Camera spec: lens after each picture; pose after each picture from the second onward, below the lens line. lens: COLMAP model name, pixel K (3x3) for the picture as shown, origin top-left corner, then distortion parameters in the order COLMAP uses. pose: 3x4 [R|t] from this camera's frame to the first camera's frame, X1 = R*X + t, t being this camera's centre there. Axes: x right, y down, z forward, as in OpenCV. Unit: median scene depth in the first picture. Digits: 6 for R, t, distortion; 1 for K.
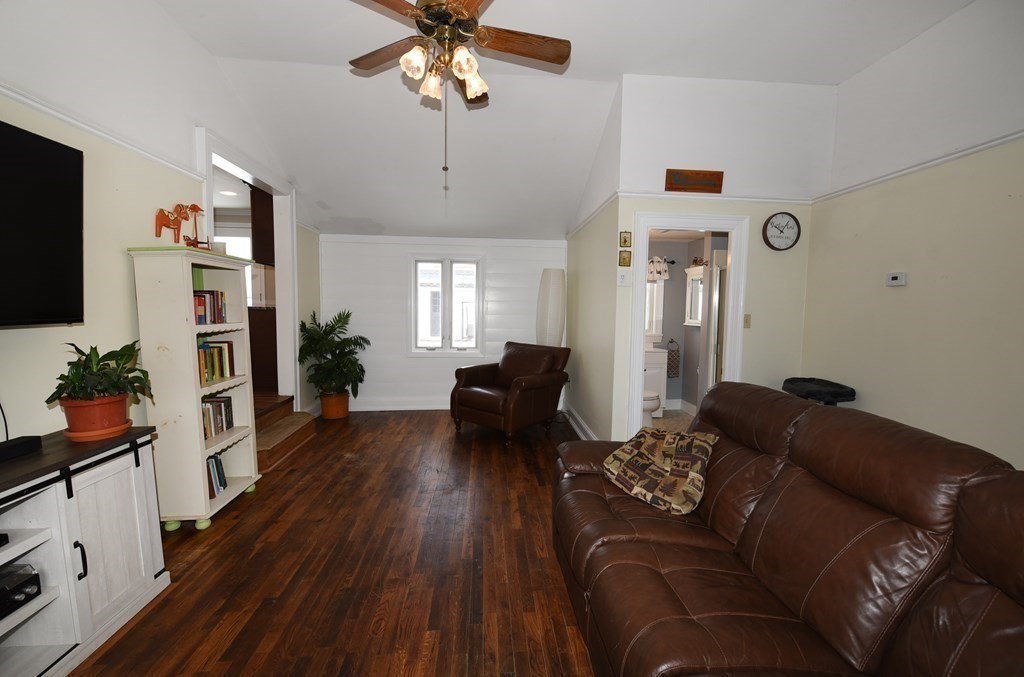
lens RADIAL K [[430.4, 0, 512.0], [0, 430.4, 338.5], [0, 0, 1]] dist [-0.000098, -0.000017]
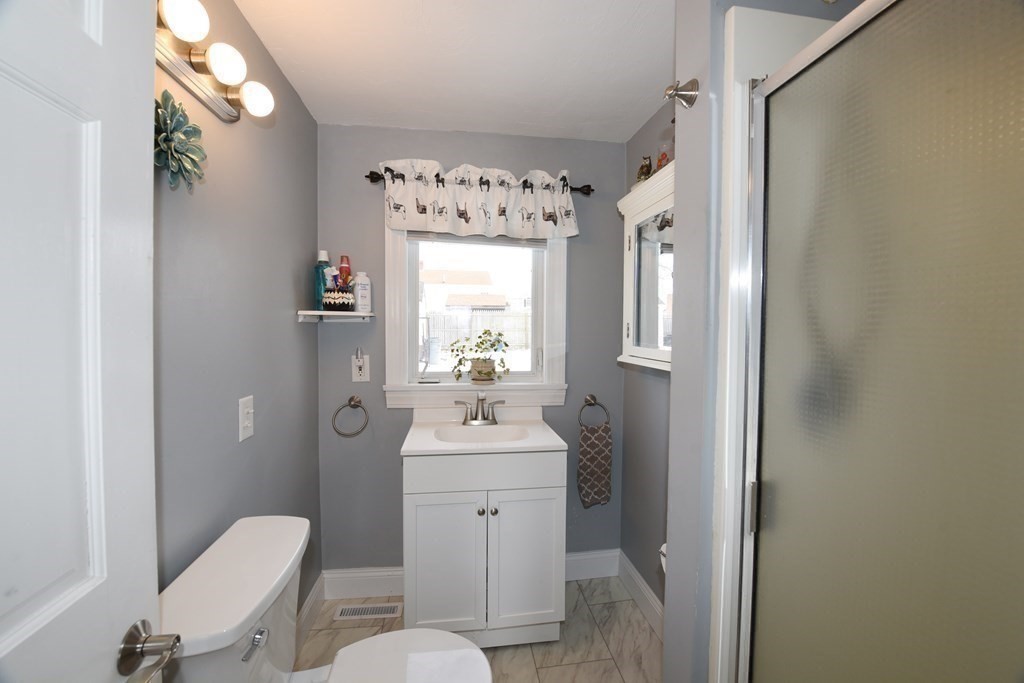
lens RADIAL K [[408.3, 0, 512.0], [0, 408.3, 341.5], [0, 0, 1]] dist [-0.017645, -0.000730]
pose [[0.997621, -0.006640, 0.068614, 0.284673], [0.010102, 0.998686, -0.050245, -0.030510], [-0.068190, 0.050819, 0.996377, 0.662552]]
